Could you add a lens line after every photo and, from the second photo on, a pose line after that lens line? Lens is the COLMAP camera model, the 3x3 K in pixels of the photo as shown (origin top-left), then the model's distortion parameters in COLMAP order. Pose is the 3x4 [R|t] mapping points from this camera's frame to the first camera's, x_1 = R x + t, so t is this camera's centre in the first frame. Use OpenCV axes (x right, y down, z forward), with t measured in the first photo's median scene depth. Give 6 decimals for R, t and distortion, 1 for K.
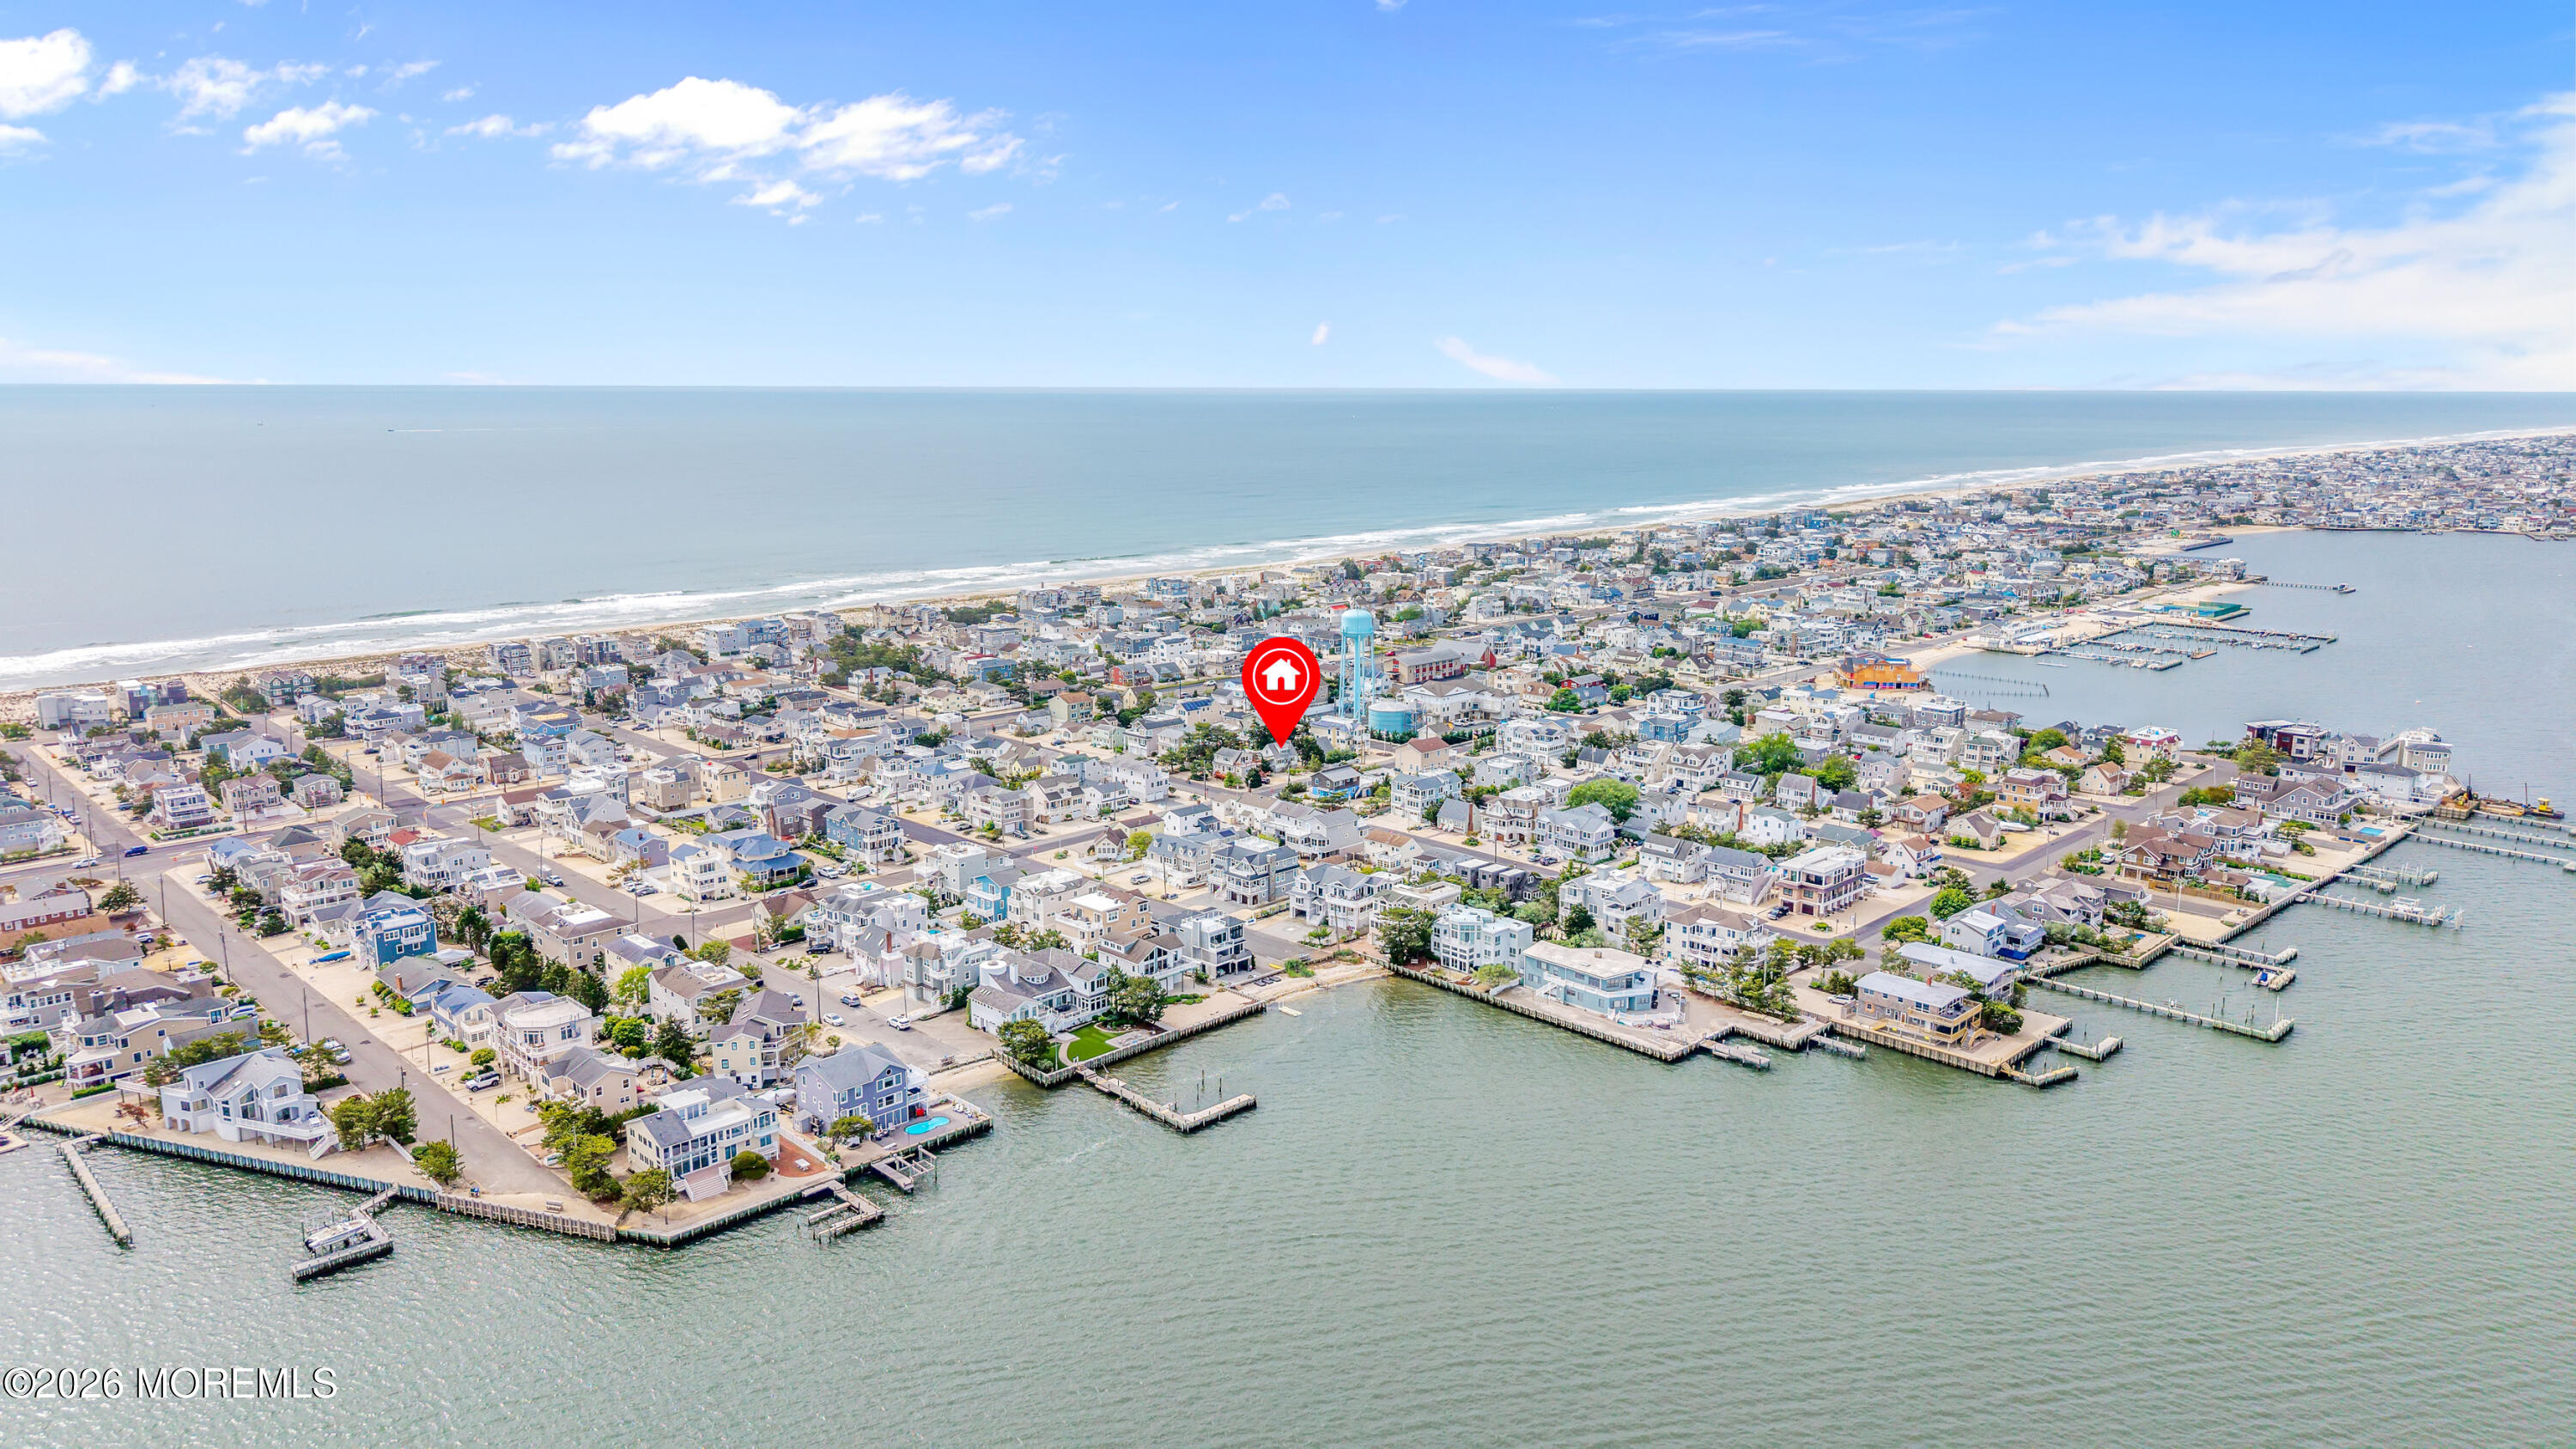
lens RADIAL K [[1730.1, 0, 1288.0], [0, 1730.1, 724.5], [0, 0, 1]] dist [0.035729, -0.041813]
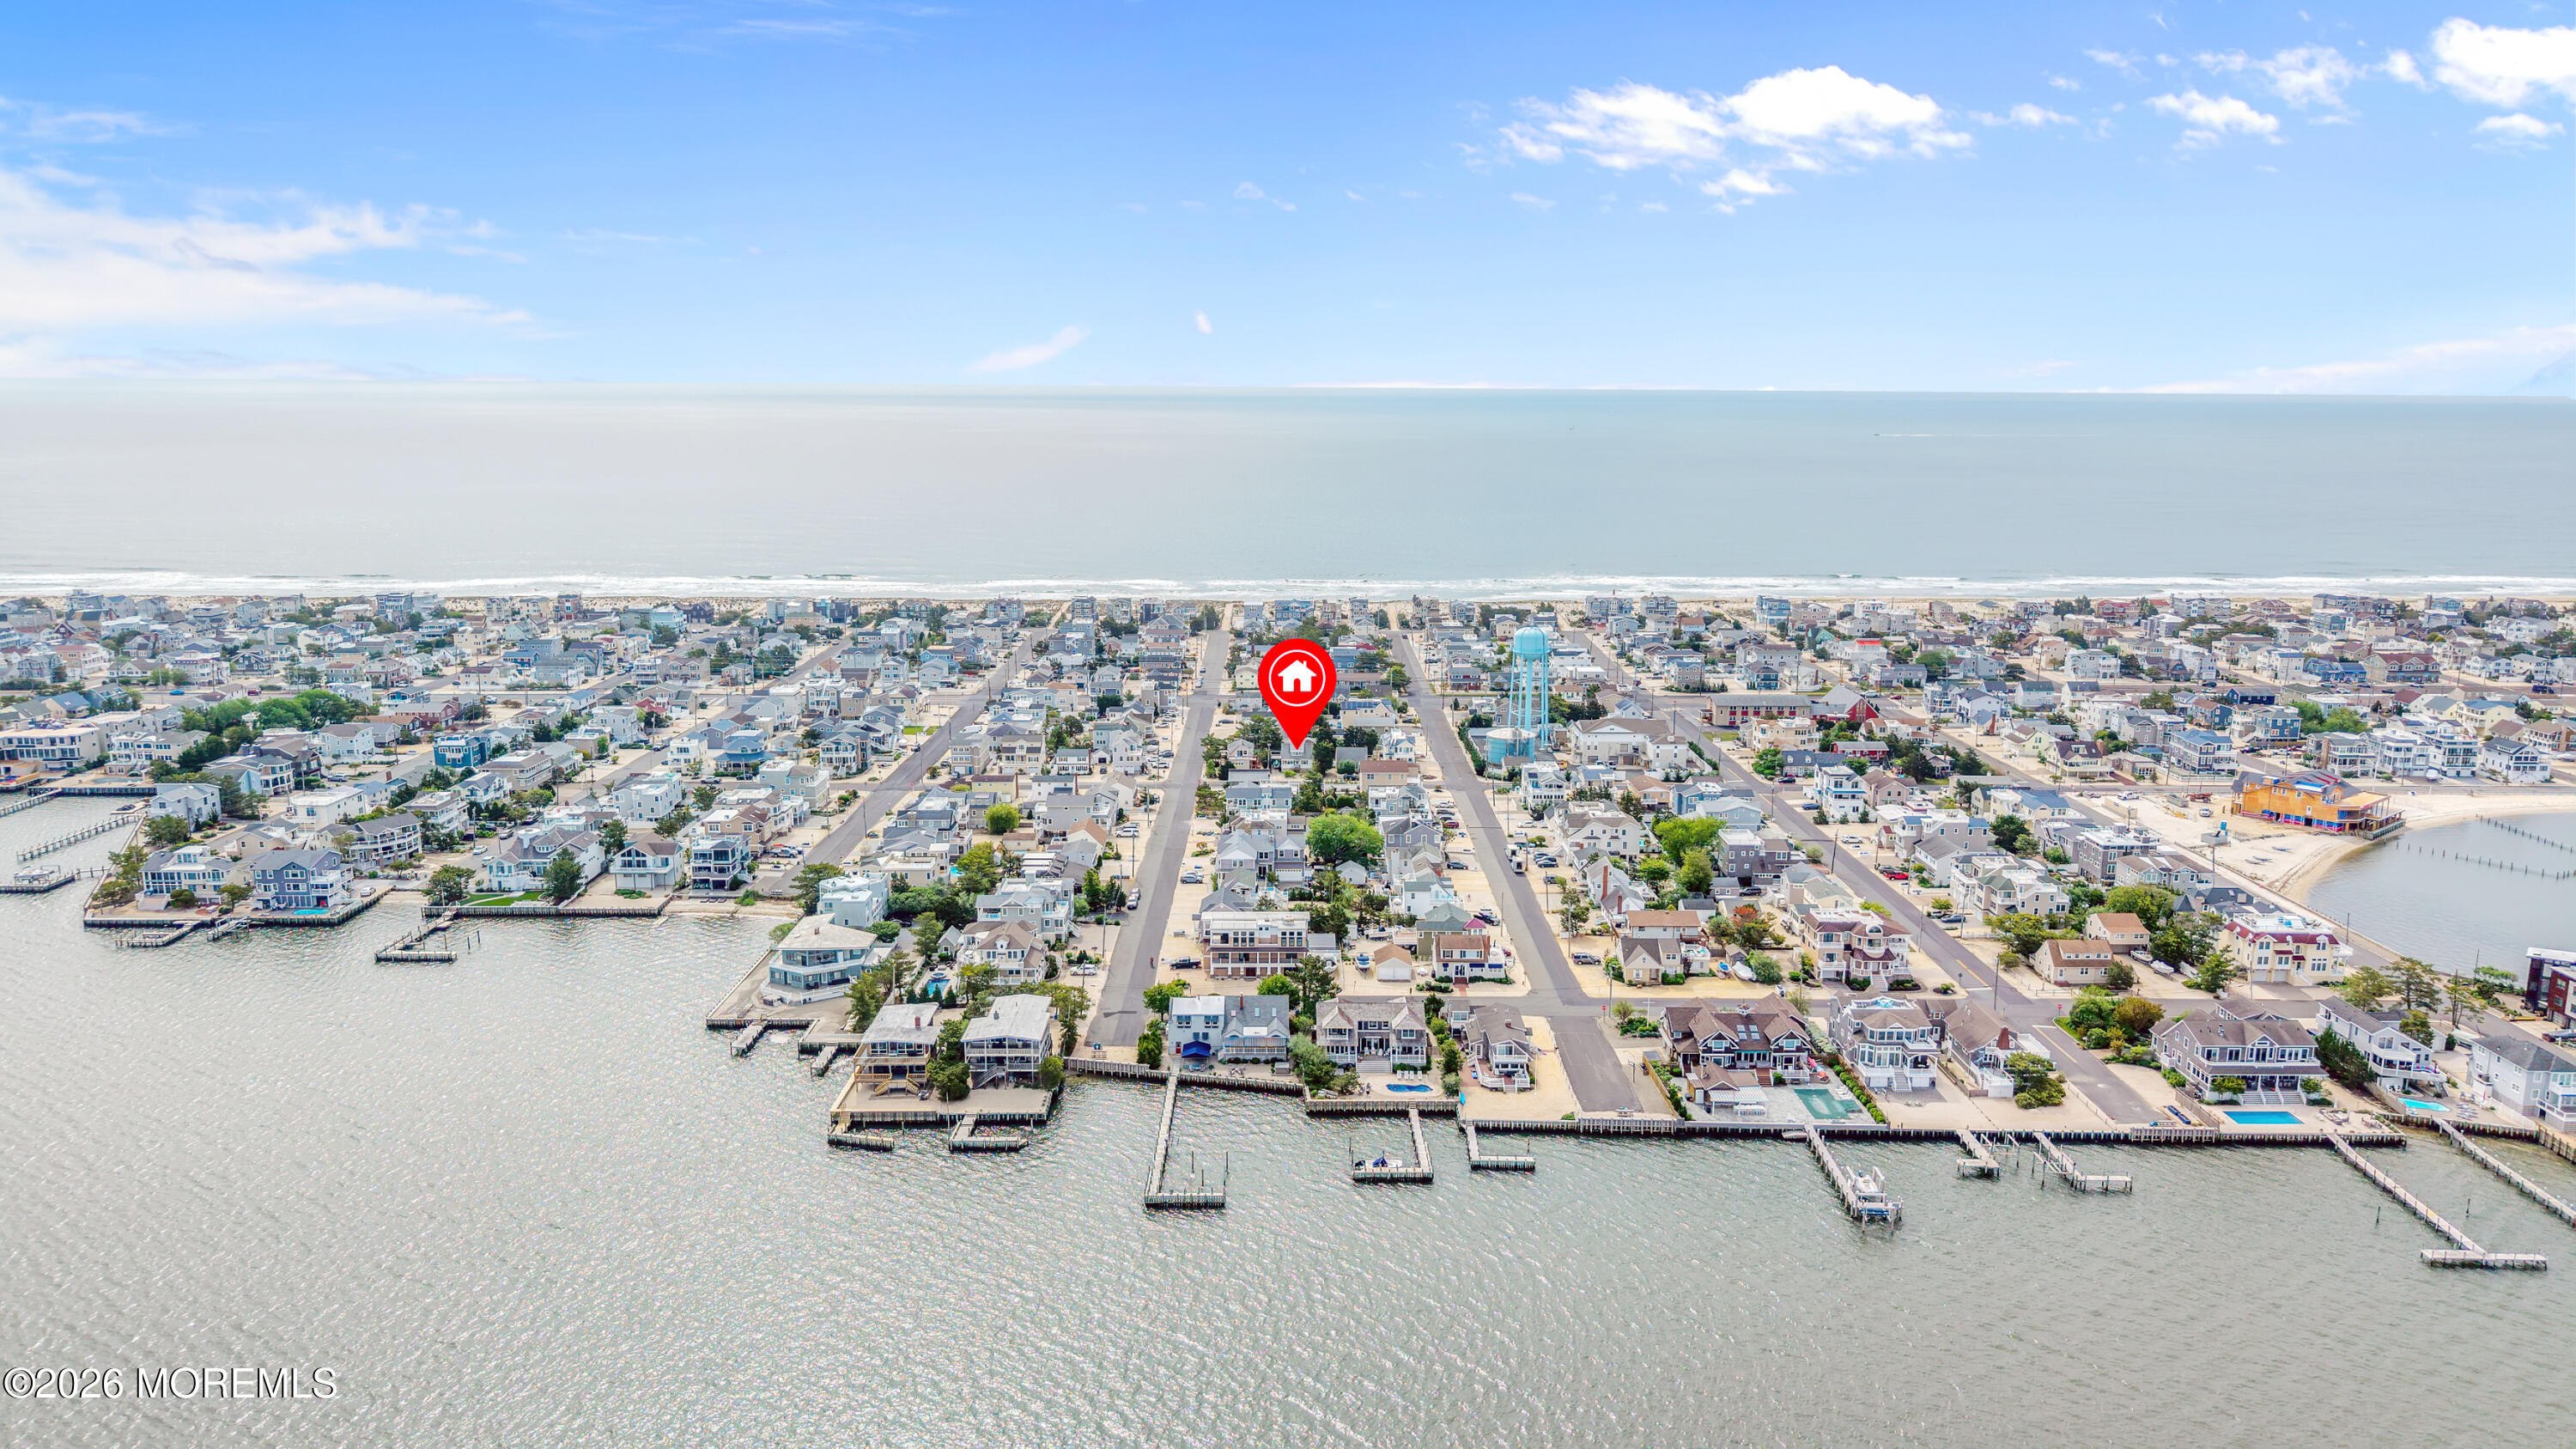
lens RADIAL K [[1730.1, 0, 1288.0], [0, 1730.1, 724.5], [0, 0, 1]] dist [0.035729, -0.041813]
pose [[0.711120, 0.135652, -0.689860, 0.595210], [-0.140338, 0.988851, 0.049782, -0.043452], [0.688922, 0.061412, 0.722229, 0.248592]]
